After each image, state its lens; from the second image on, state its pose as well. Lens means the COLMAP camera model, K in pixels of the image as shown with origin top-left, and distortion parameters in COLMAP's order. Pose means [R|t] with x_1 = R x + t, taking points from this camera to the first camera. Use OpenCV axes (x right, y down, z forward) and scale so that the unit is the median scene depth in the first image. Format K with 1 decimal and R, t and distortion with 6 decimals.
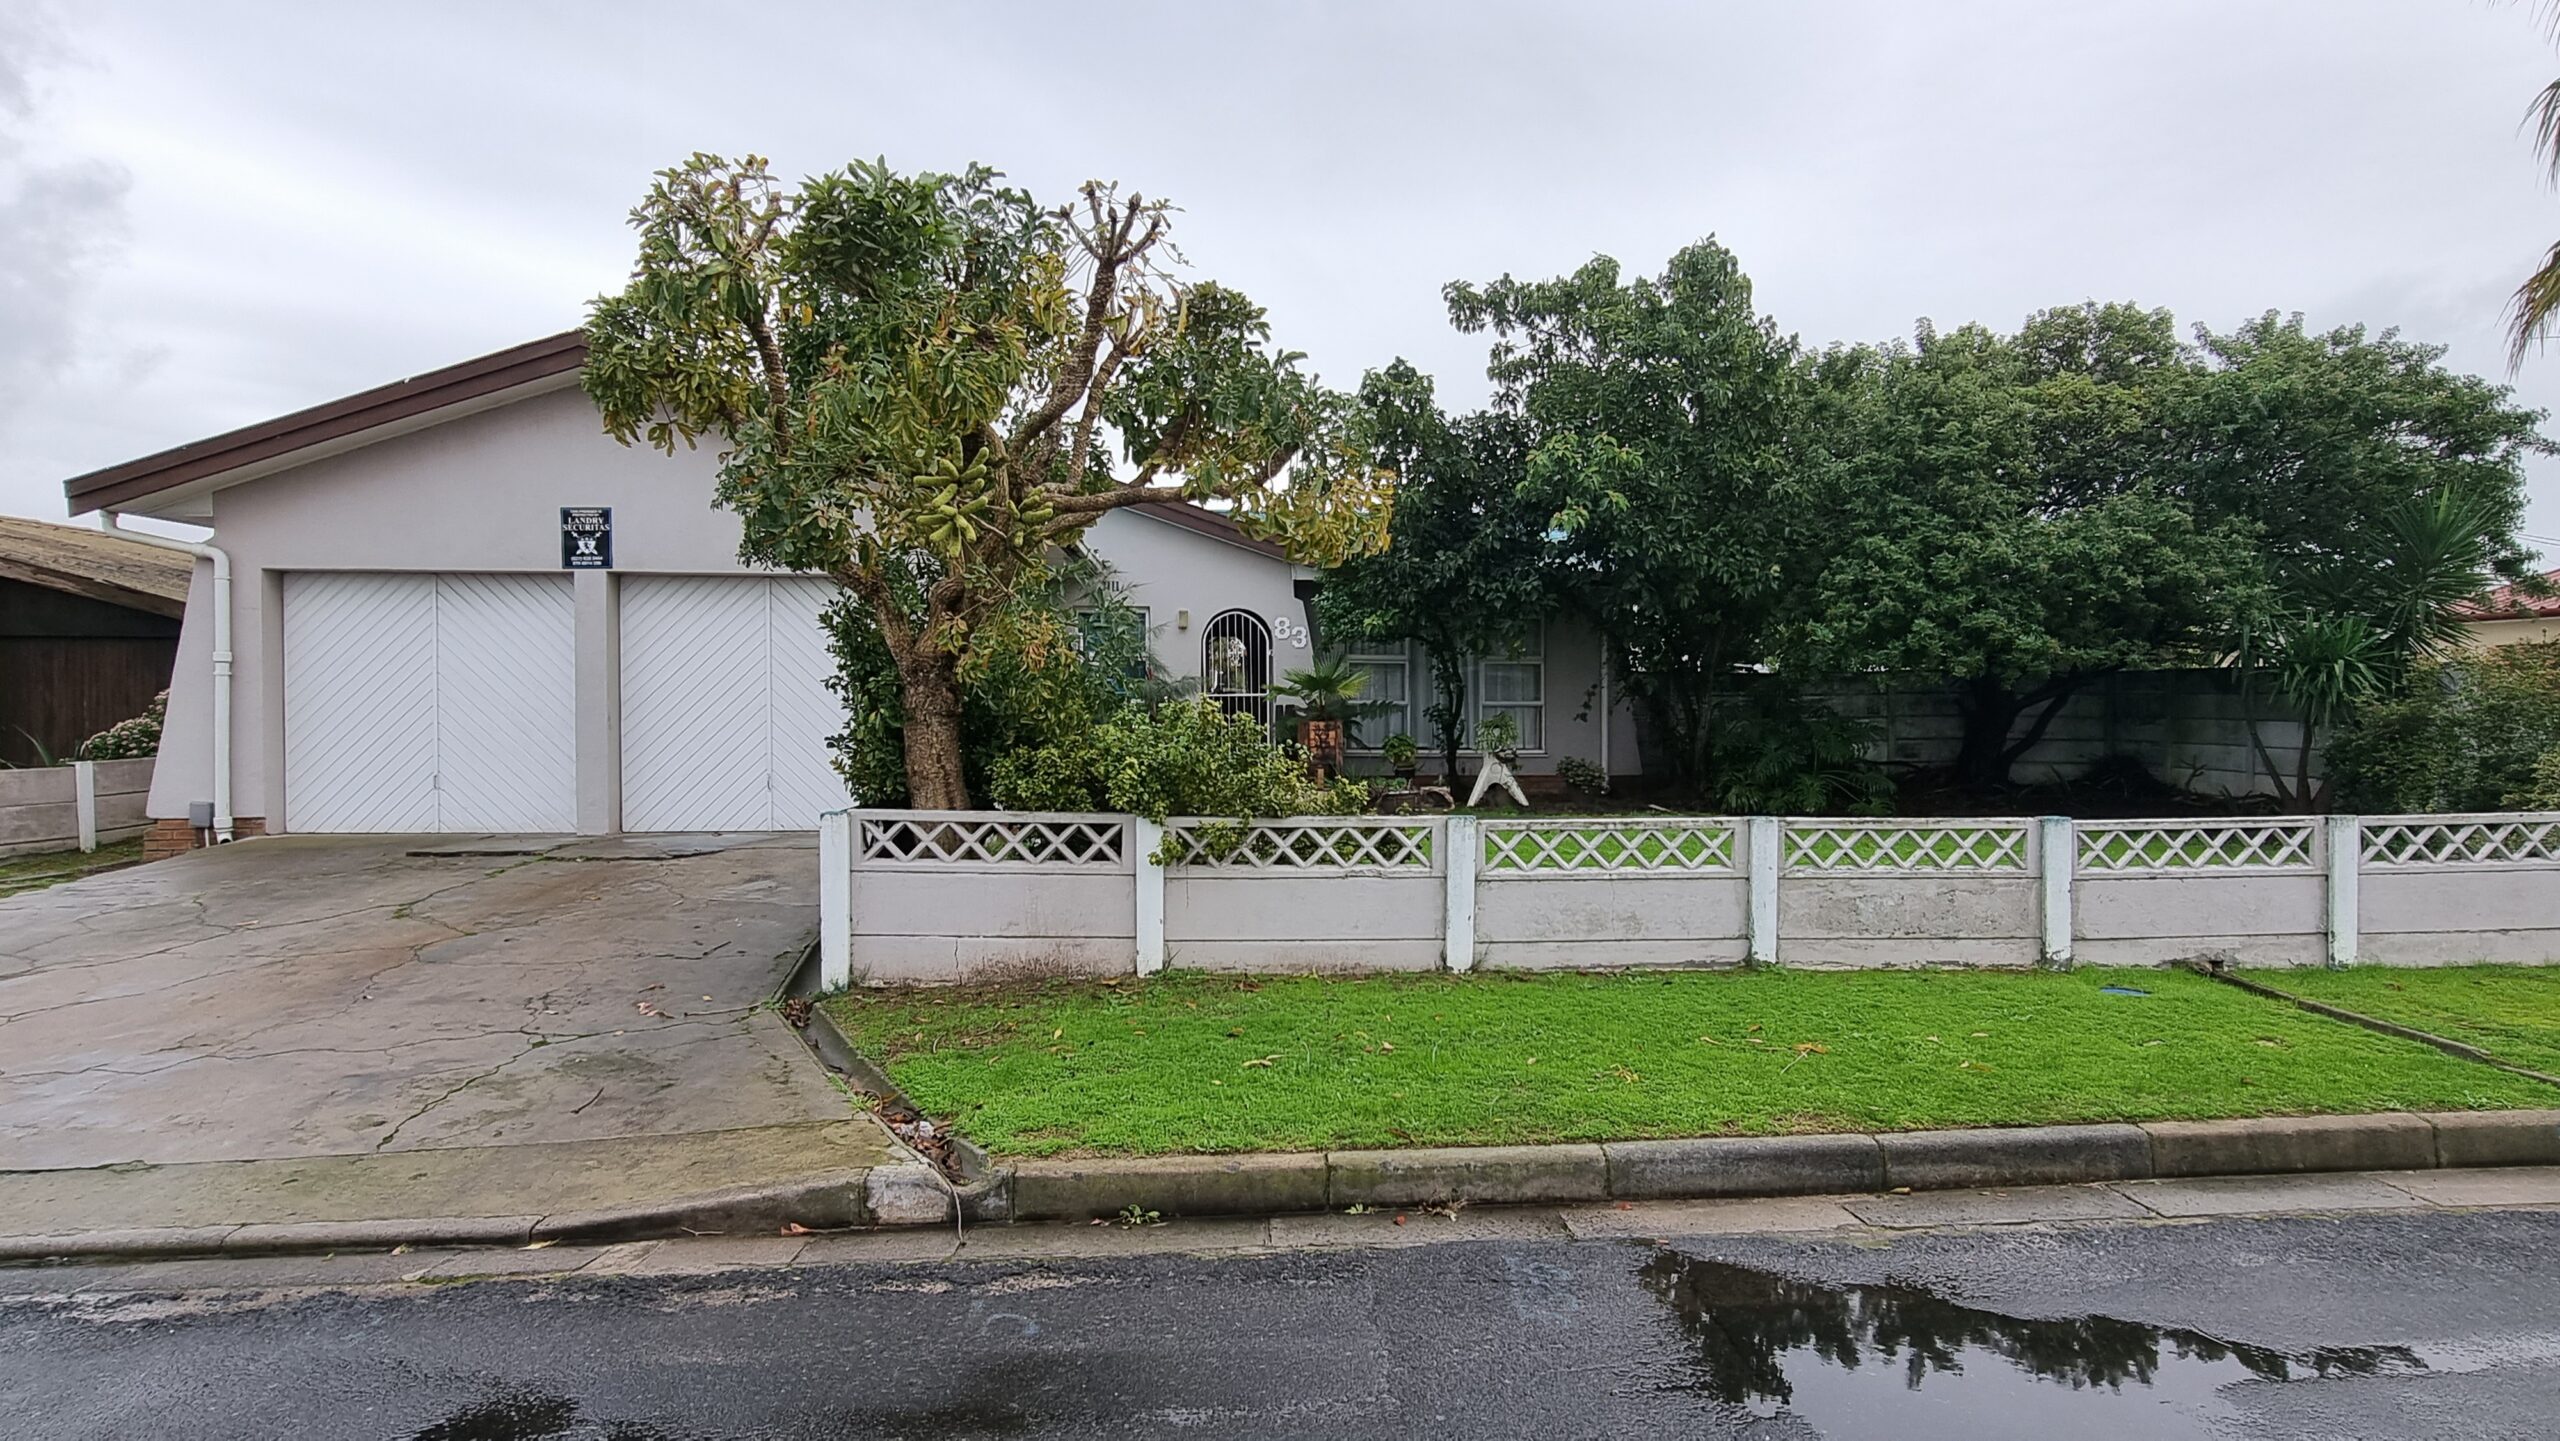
lens RADIAL K [[1051.5, 0, 1296.0], [0, 1051.5, 716.0], [0, 0, 1]] dist [-0.000896, -0.000372]
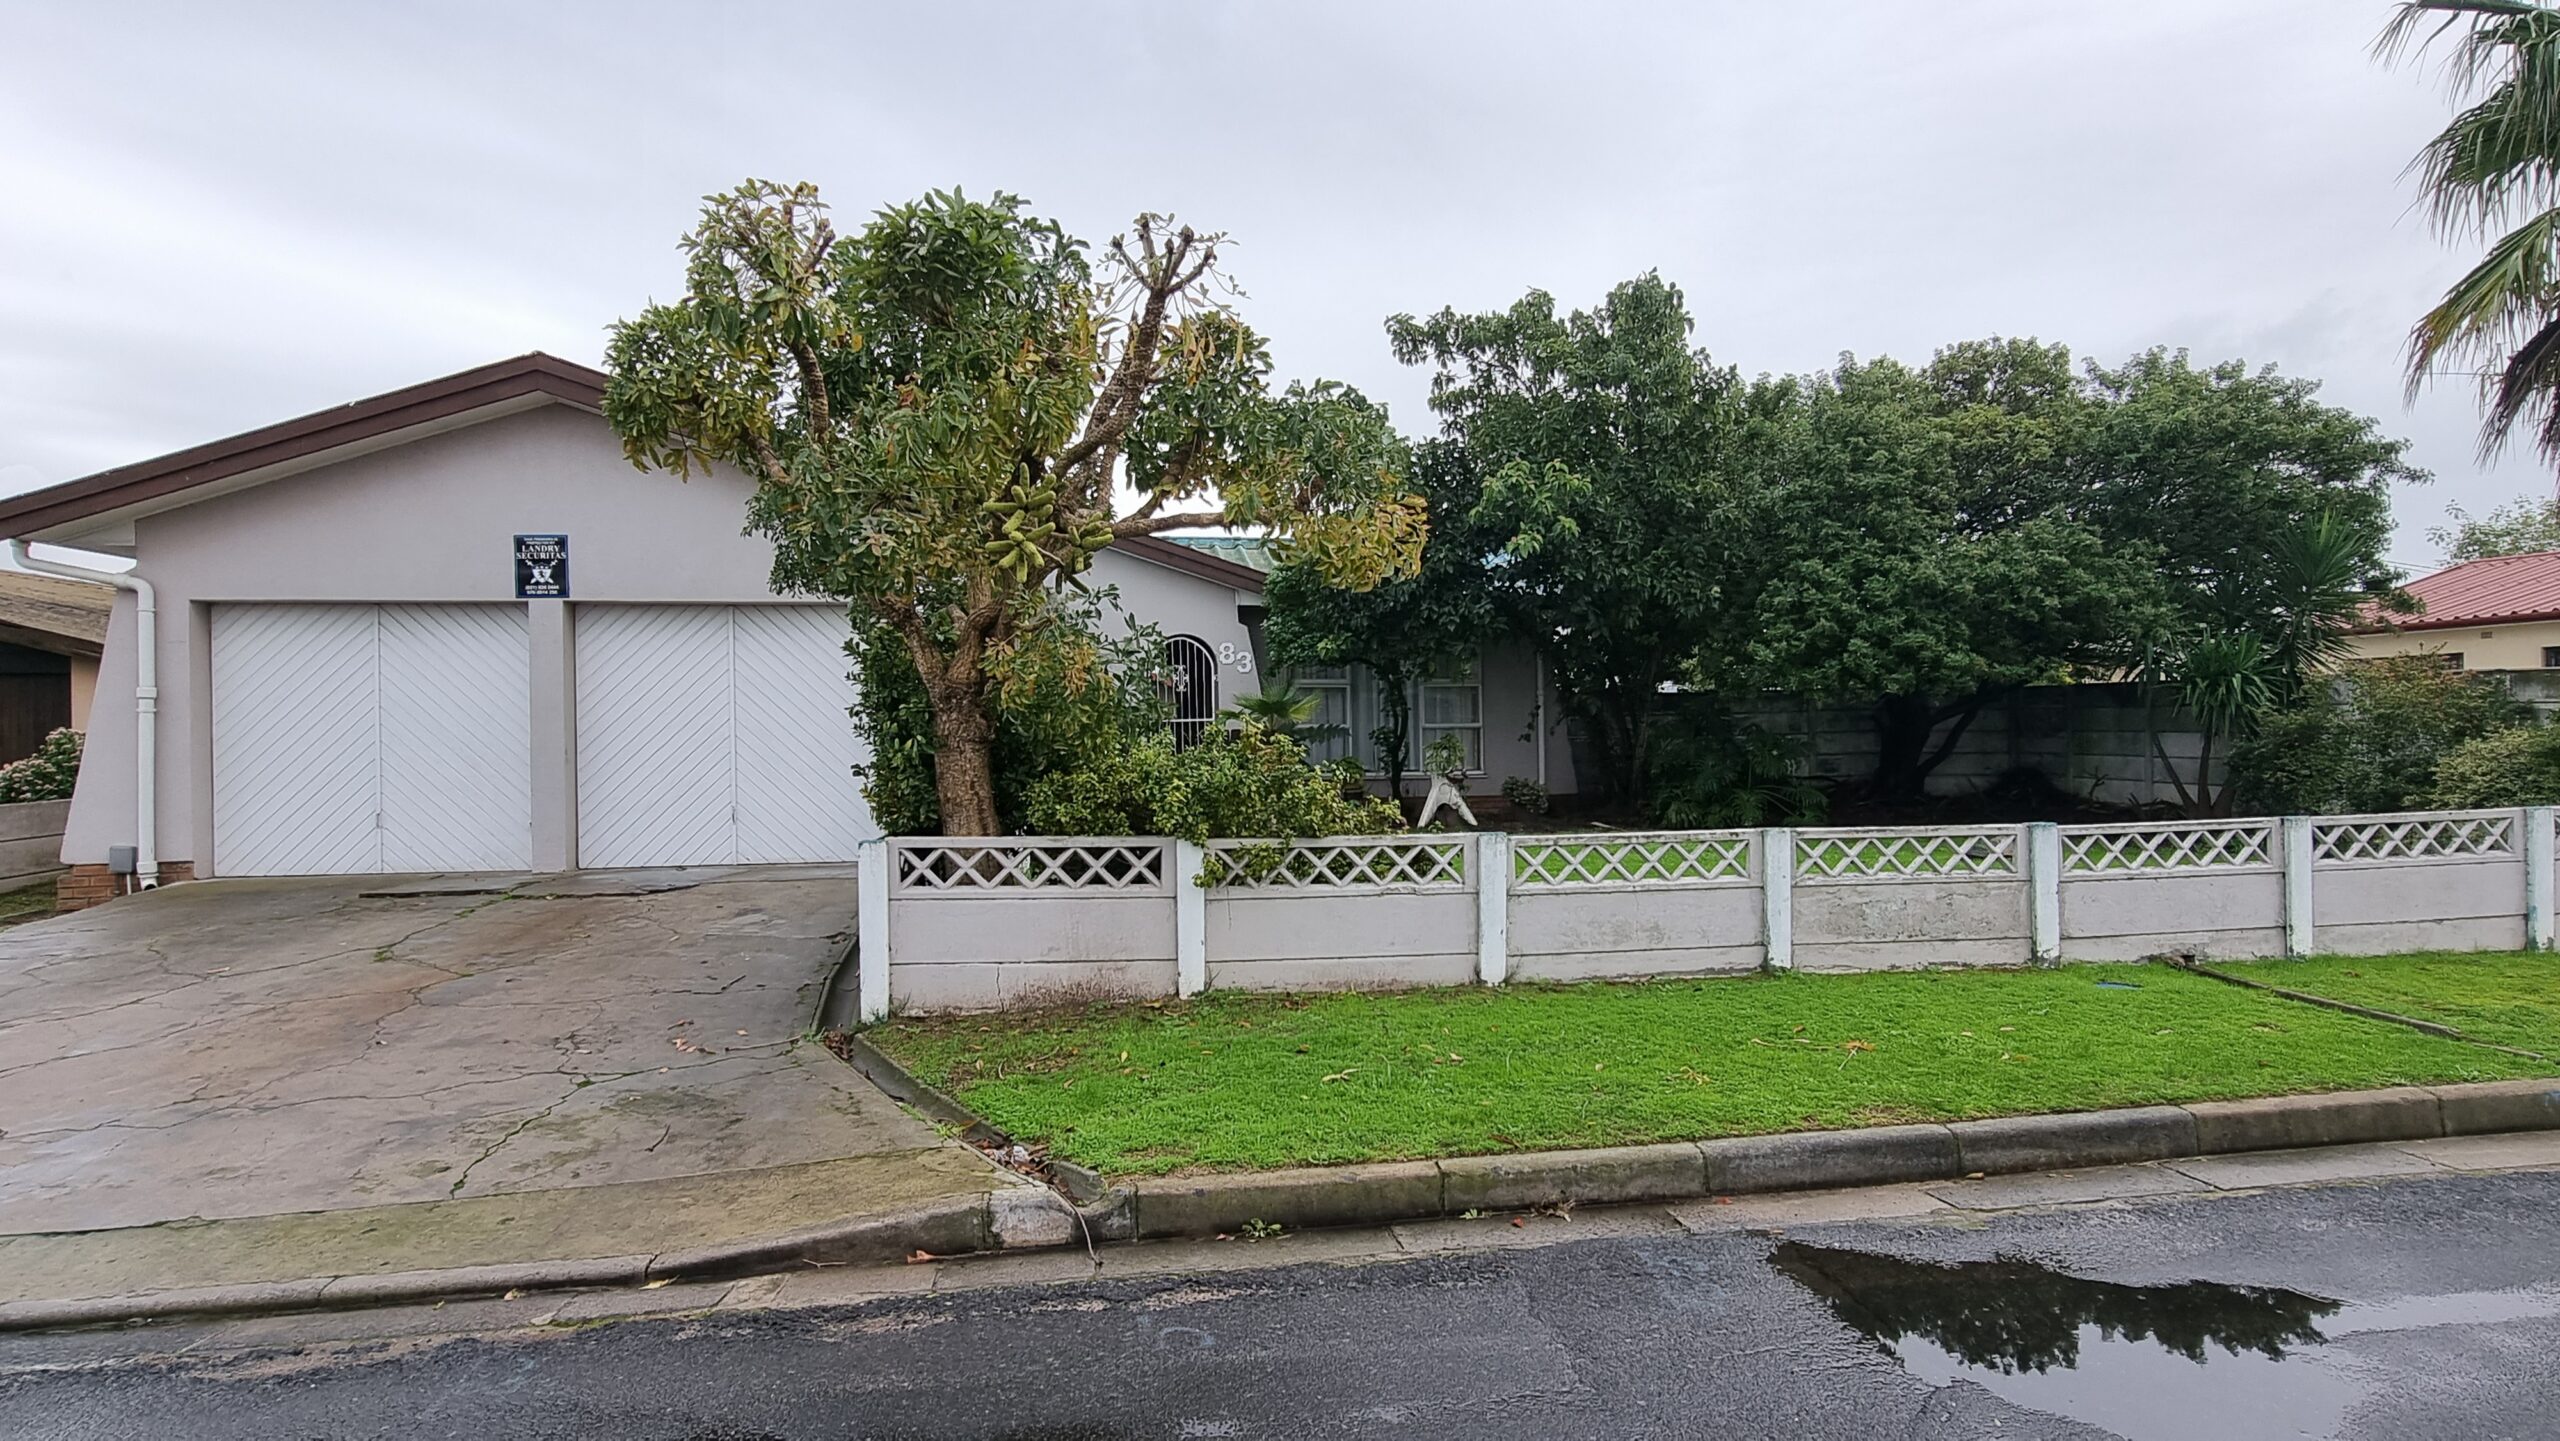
lens RADIAL K [[1051.5, 0, 1253.3], [0, 1051.5, 728.5], [0, 0, 1]] dist [-0.000896, -0.000372]
pose [[0.998204, -0.013375, 0.058396, -0.133614], [0.014128, 0.999822, -0.012490, 0.003051], [-0.058218, 0.013293, 0.998215, -0.011947]]
